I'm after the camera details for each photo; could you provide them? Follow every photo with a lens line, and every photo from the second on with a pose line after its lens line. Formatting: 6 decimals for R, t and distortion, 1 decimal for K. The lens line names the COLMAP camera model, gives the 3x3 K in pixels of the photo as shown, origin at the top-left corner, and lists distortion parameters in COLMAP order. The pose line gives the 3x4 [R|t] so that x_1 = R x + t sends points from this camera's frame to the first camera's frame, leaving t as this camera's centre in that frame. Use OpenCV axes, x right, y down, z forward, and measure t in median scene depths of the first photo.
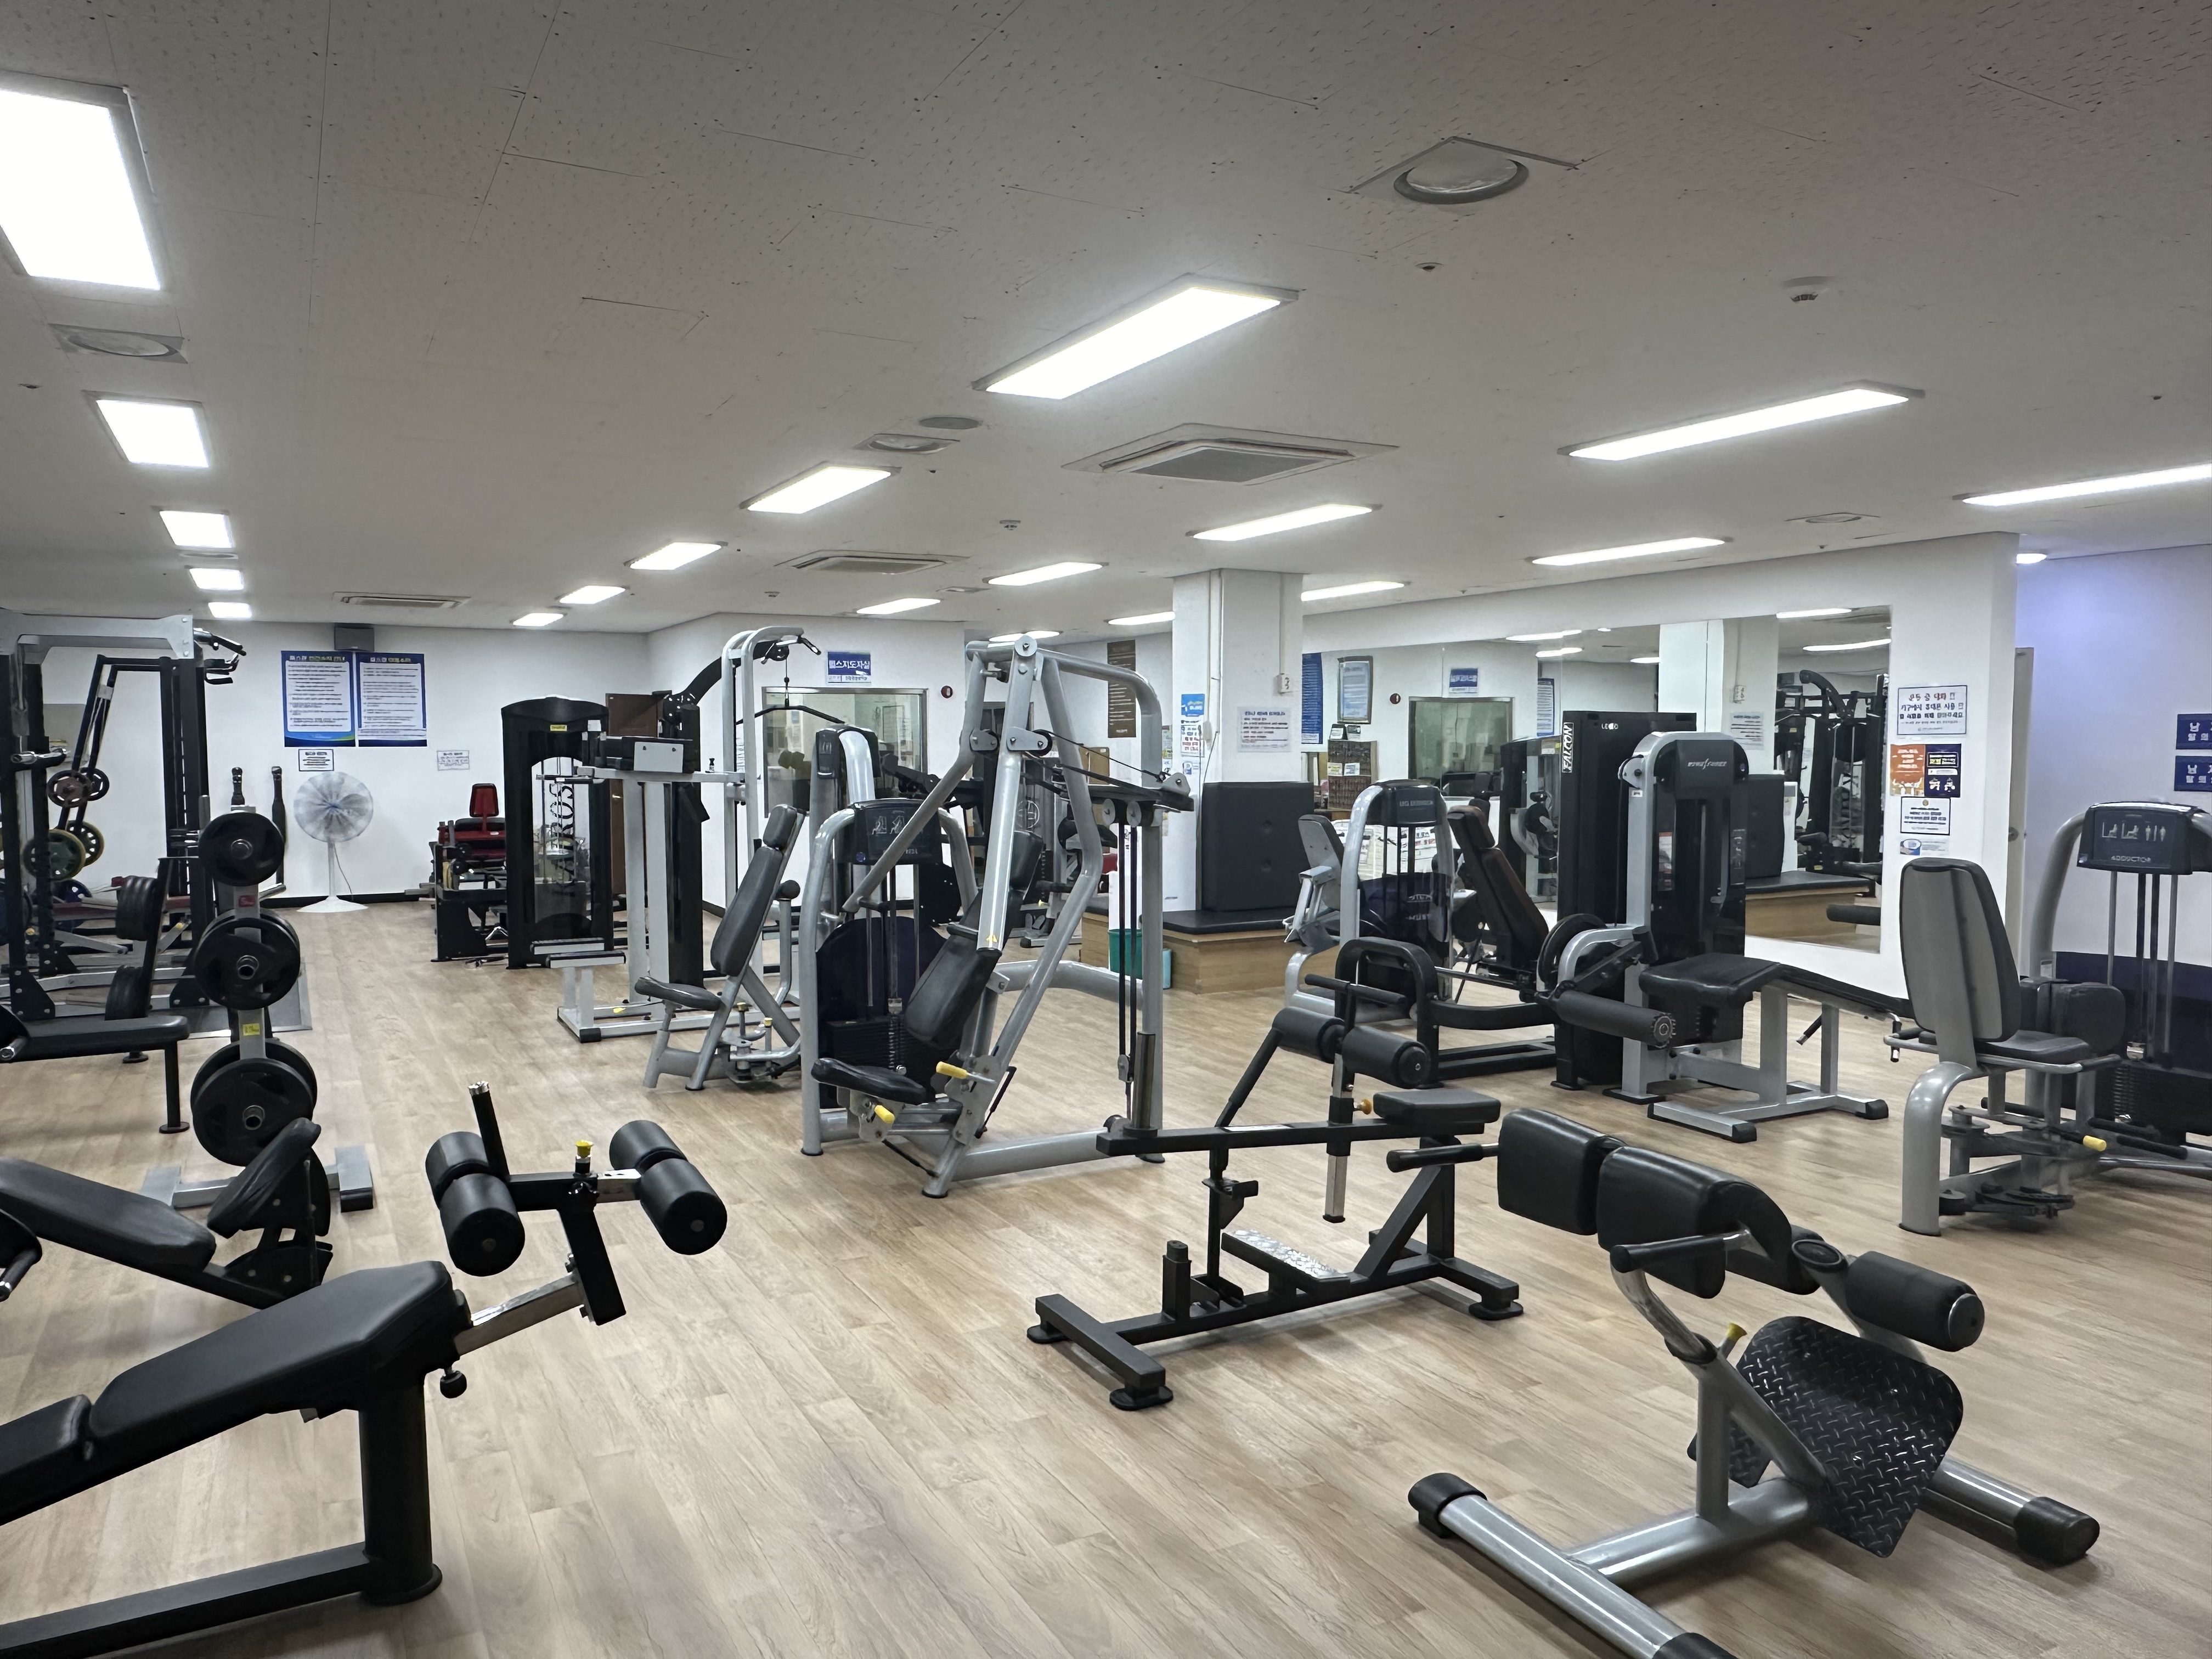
lens RADIAL K [[1539.2, 0, 1103.9], [0, 1539.2, 831.9], [0, 0, 1]] dist [-0.000891, -0.000534]
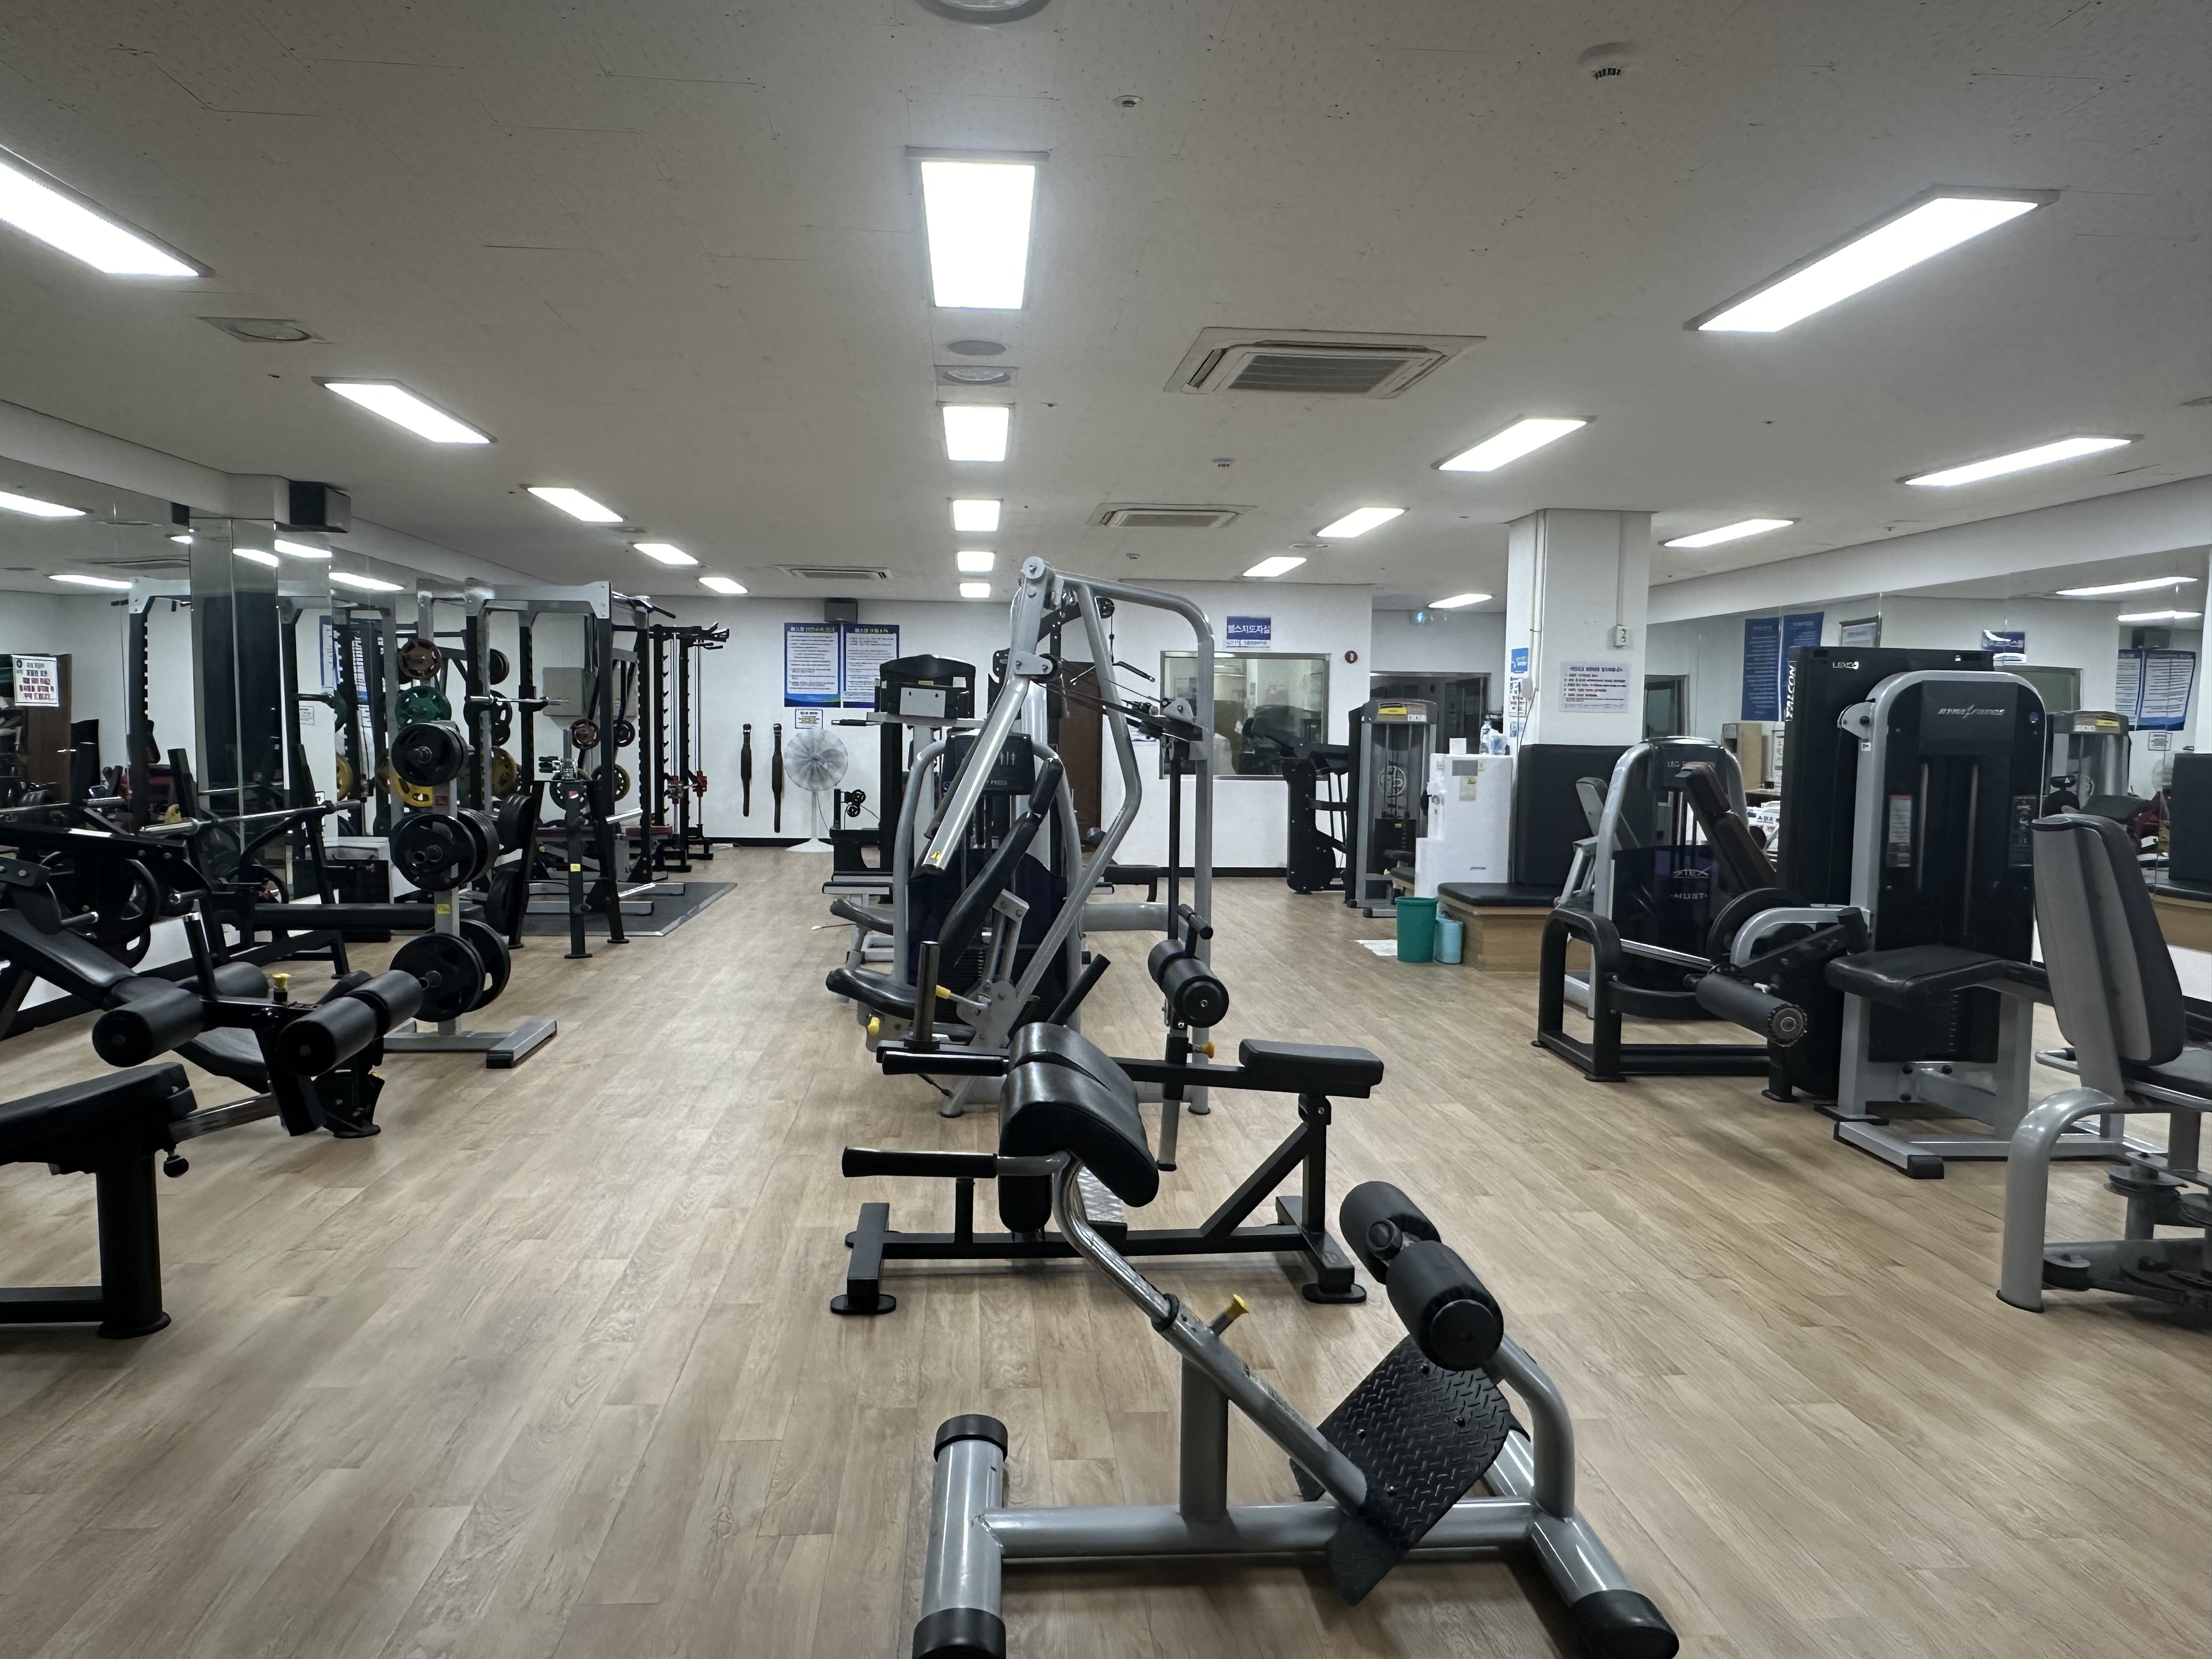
lens RADIAL K [[1539.2, 0, 1100.5], [0, 1539.2, 833.3], [0, 0, 1]] dist [-0.000891, -0.000534]
pose [[0.914685, 0.042898, -0.401885, 0.306702], [-0.040228, 0.999077, 0.015085, 0.025454], [0.402162, 0.002369, 0.915566, 0.089957]]
